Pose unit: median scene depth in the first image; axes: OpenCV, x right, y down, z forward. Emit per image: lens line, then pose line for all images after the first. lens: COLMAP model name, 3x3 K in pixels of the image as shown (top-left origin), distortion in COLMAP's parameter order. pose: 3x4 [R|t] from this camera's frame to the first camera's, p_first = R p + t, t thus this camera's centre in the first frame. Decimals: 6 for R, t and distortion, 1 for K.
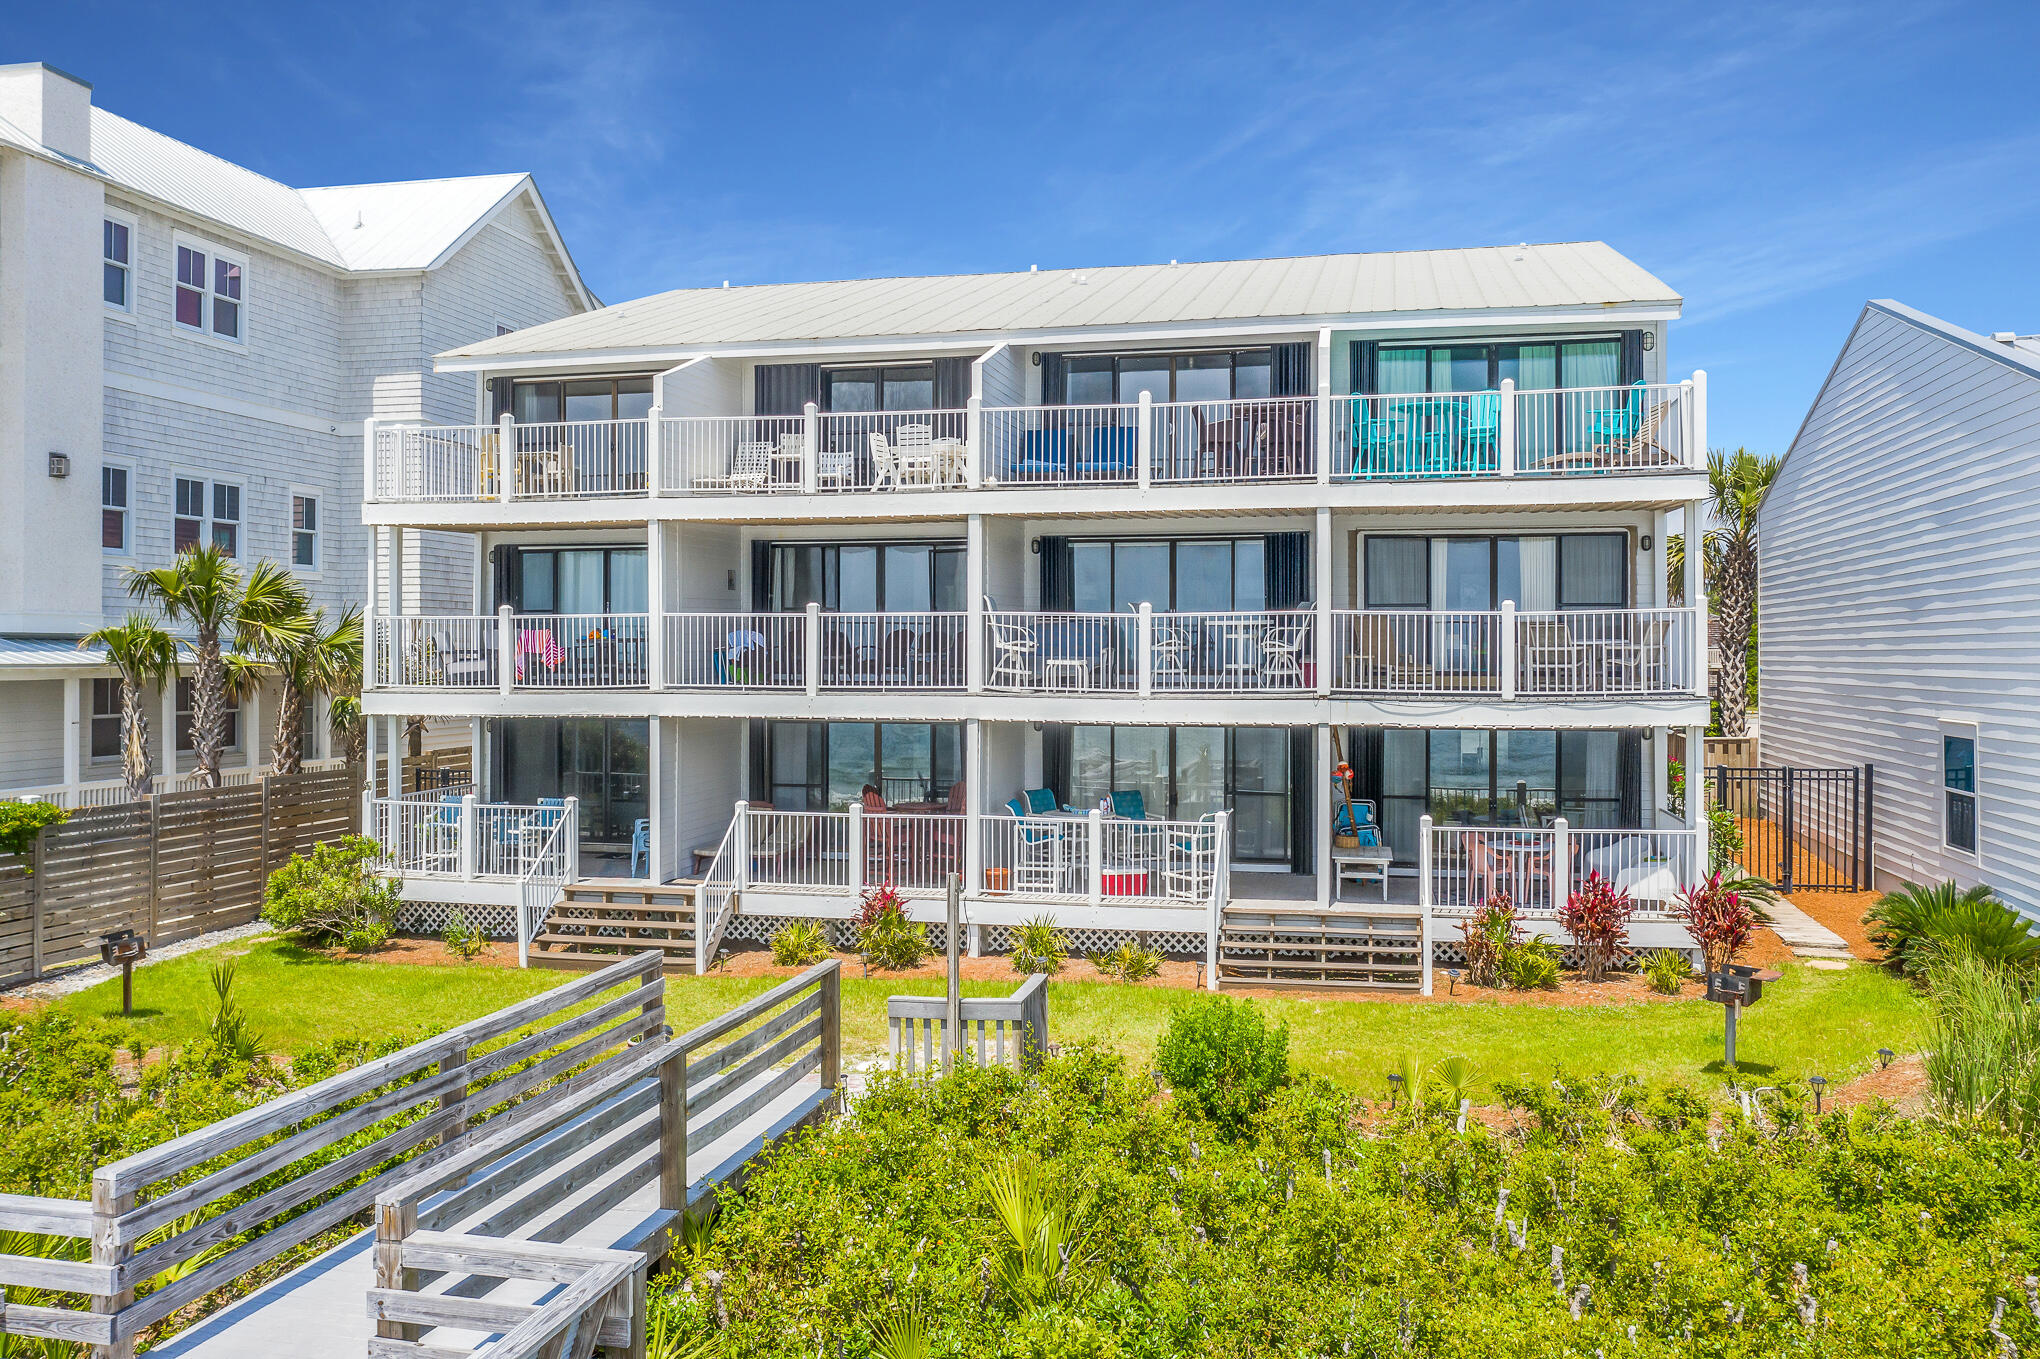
lens RADIAL K [[1673.3, 0, 1020.0], [0, 1673.3, 679.5], [0, 0, 1]] dist [0.002911, -0.000276]
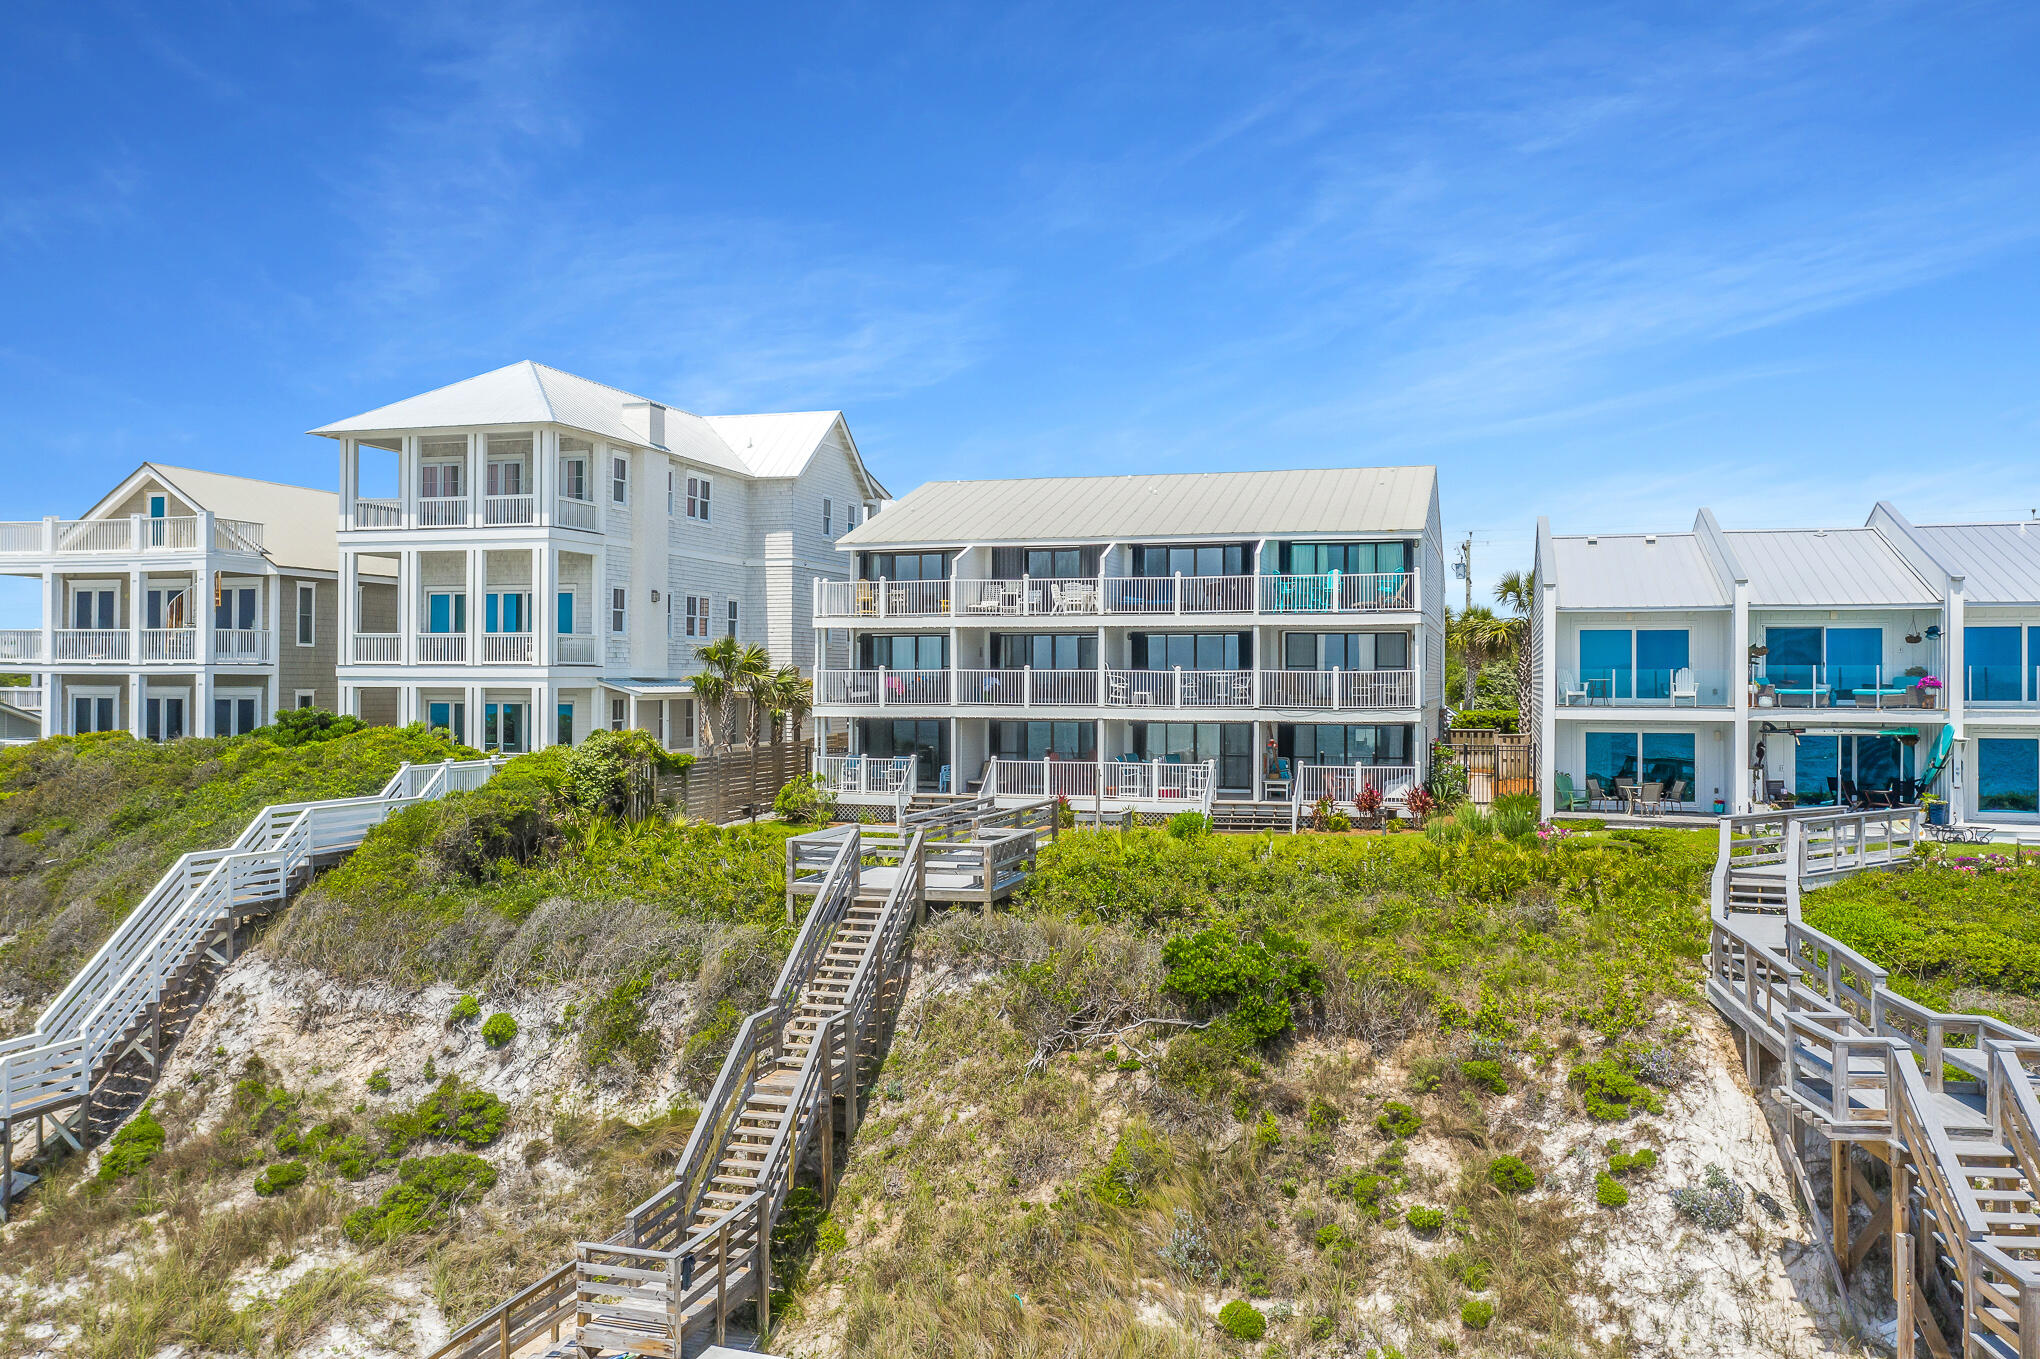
lens RADIAL K [[1673.3, 0, 1020.0], [0, 1673.3, 679.5], [0, 0, 1]] dist [0.002911, -0.000276]
pose [[0.998012, 0.001824, -0.062997, 0.004684], [-0.002819, 0.999873, -0.015702, 0.006634], [0.062960, 0.015848, 0.997890, -1.134970]]
